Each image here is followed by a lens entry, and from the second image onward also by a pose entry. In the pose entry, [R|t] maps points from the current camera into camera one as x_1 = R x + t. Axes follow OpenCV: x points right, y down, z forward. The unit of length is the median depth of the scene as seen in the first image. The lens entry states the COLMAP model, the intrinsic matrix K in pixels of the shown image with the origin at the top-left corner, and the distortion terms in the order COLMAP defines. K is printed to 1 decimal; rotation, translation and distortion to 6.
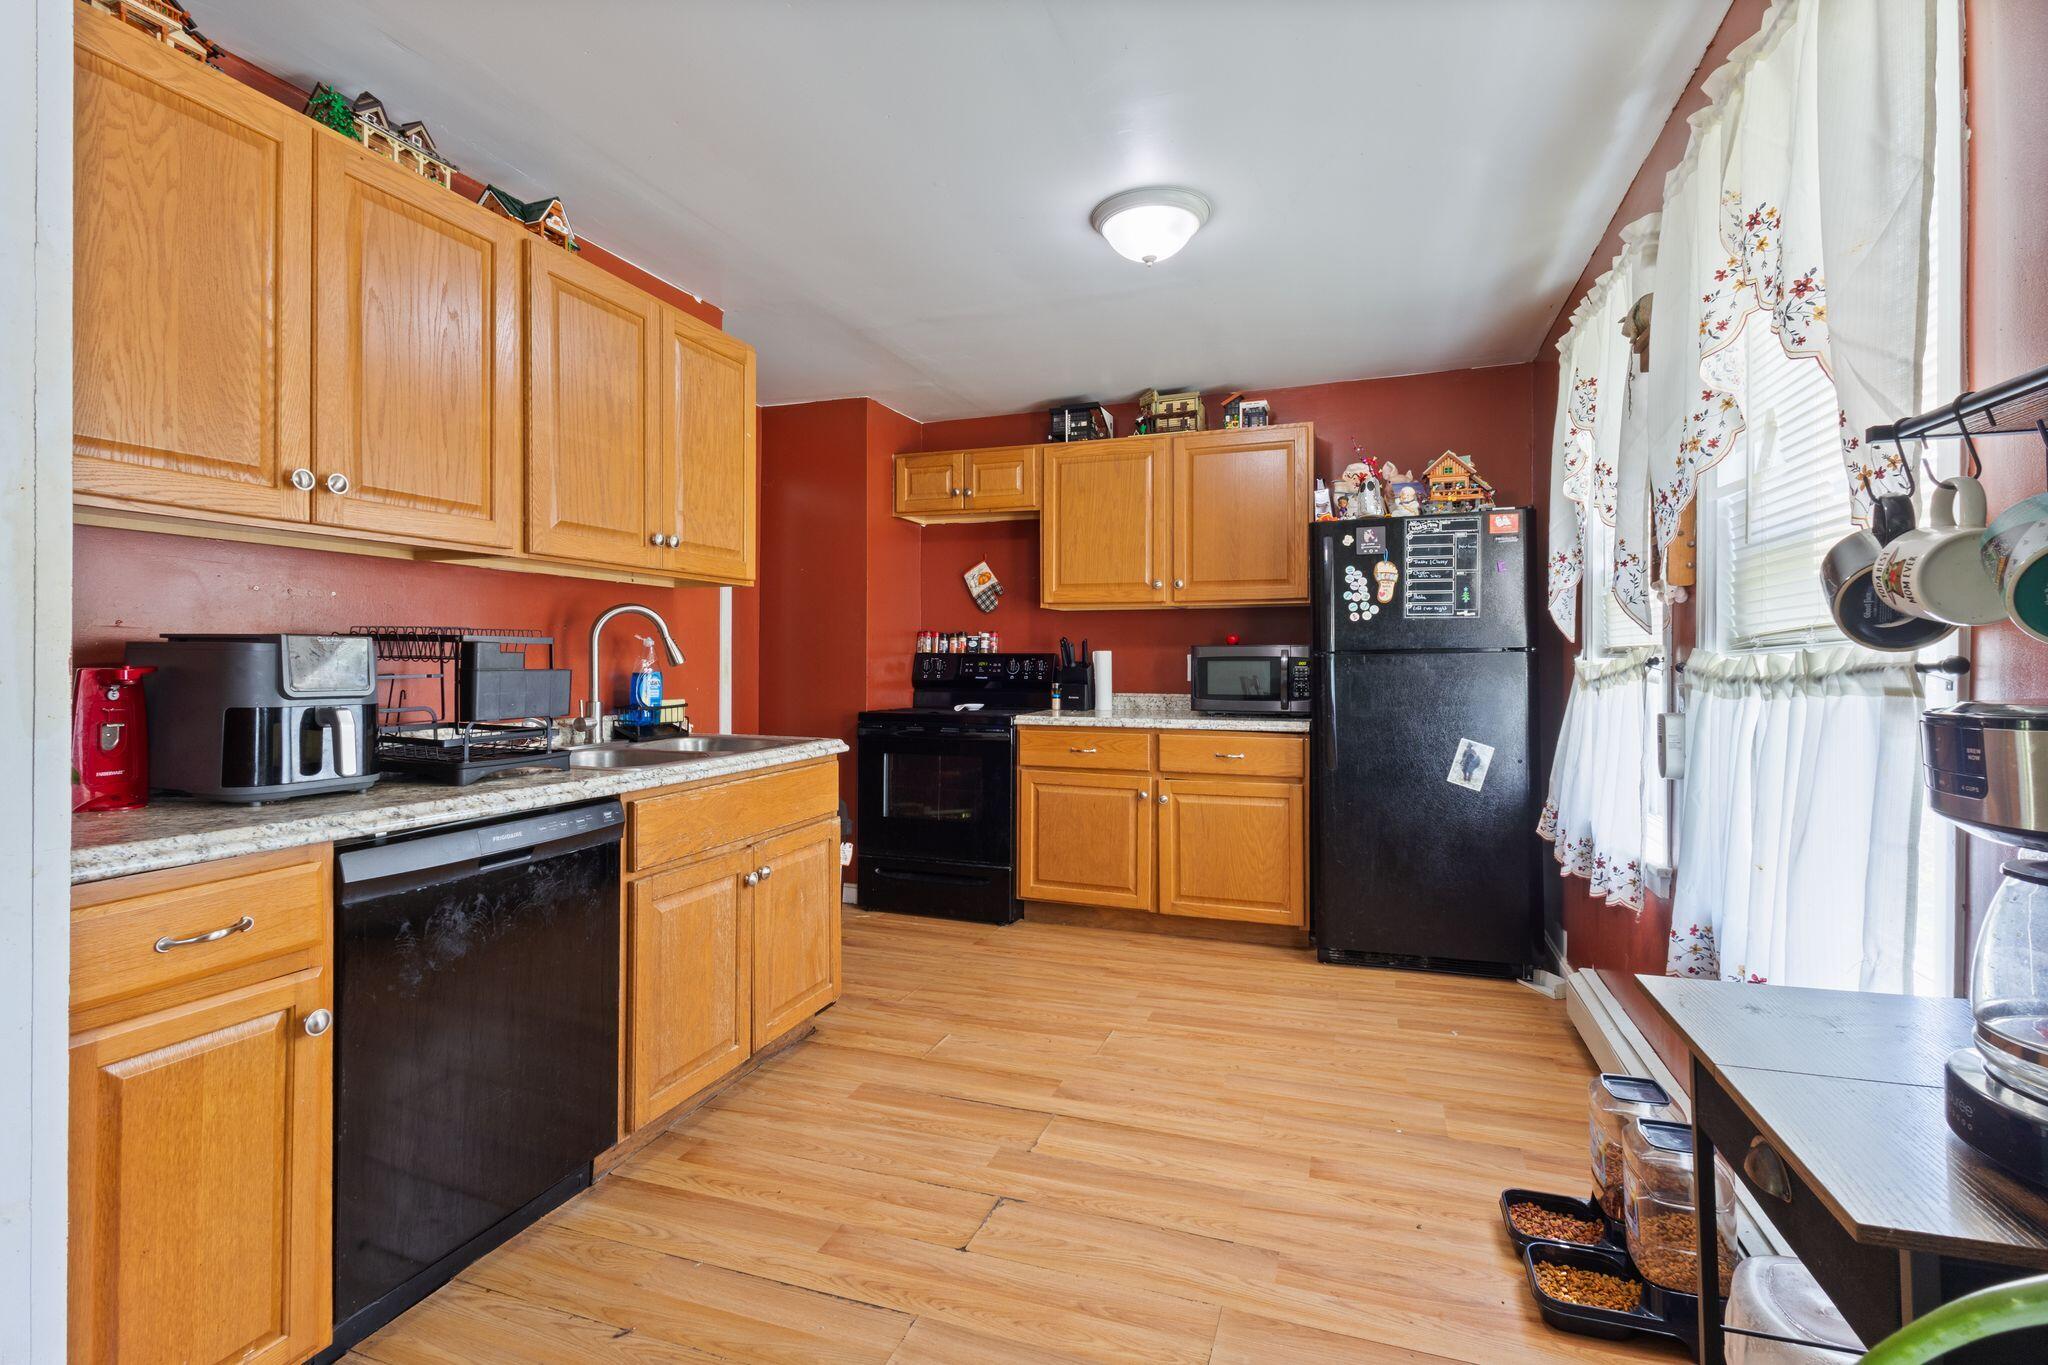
lens RADIAL K [[954.8, 0, 1014.3], [0, 954.8, 657.1], [0, 0, 1]] dist [0.002071, 0.000232]
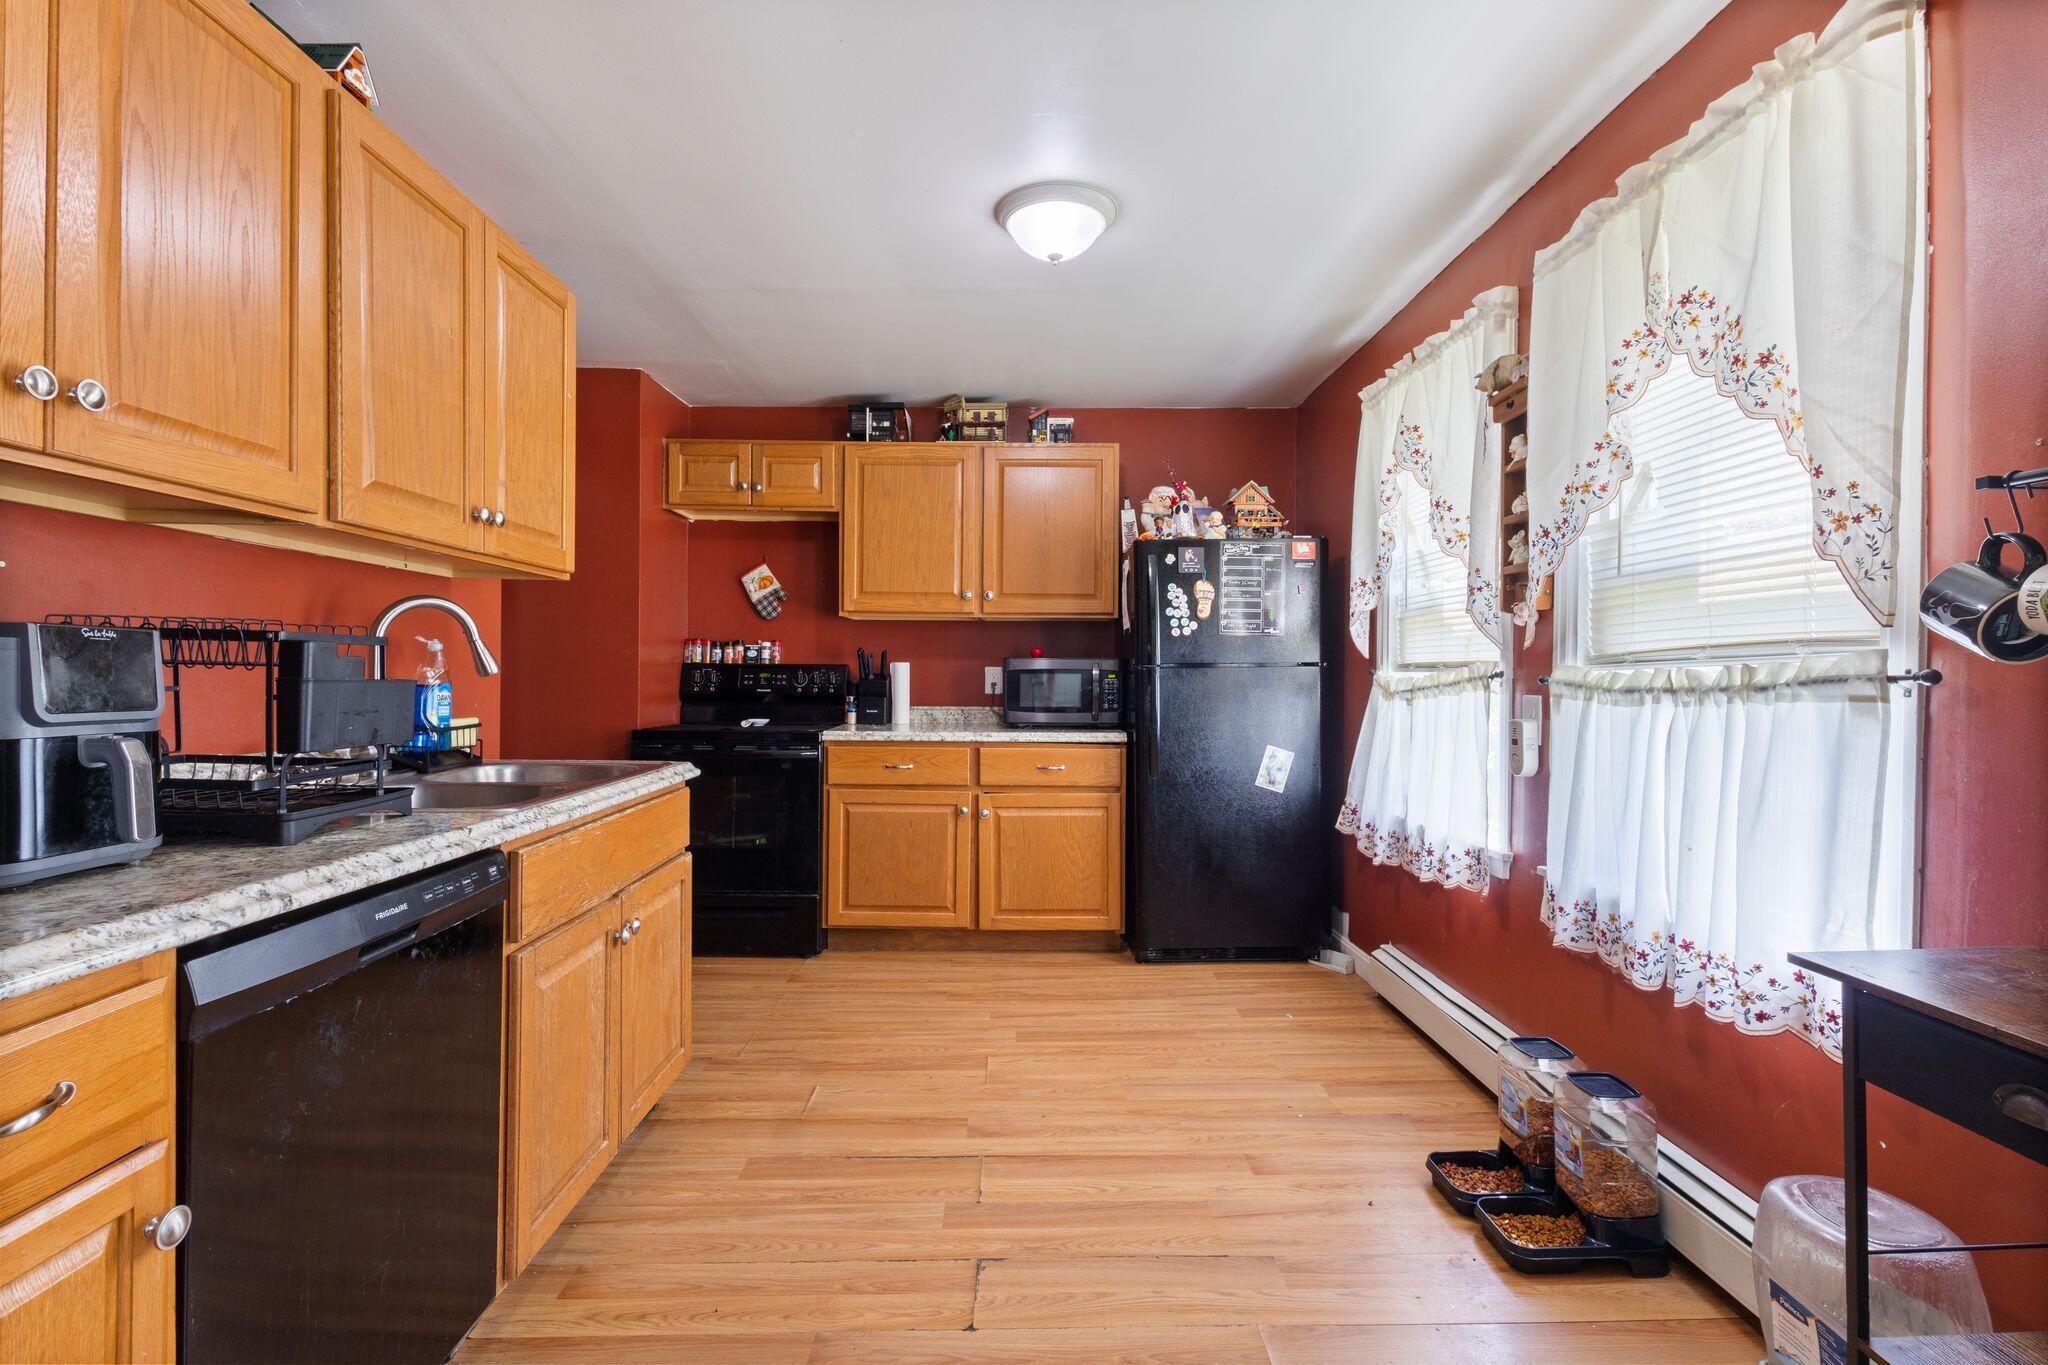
lens RADIAL K [[946.6, 0, 1021.8], [0, 946.6, 677.2], [0, 0, 1]] dist [0.000568, -0.000246]
pose [[0.935133, 0.003033, 0.354284, -0.206350], [-0.005572, 0.999966, 0.006146, 0.002778], [-0.354253, -0.007721, 0.935118, 0.100940]]
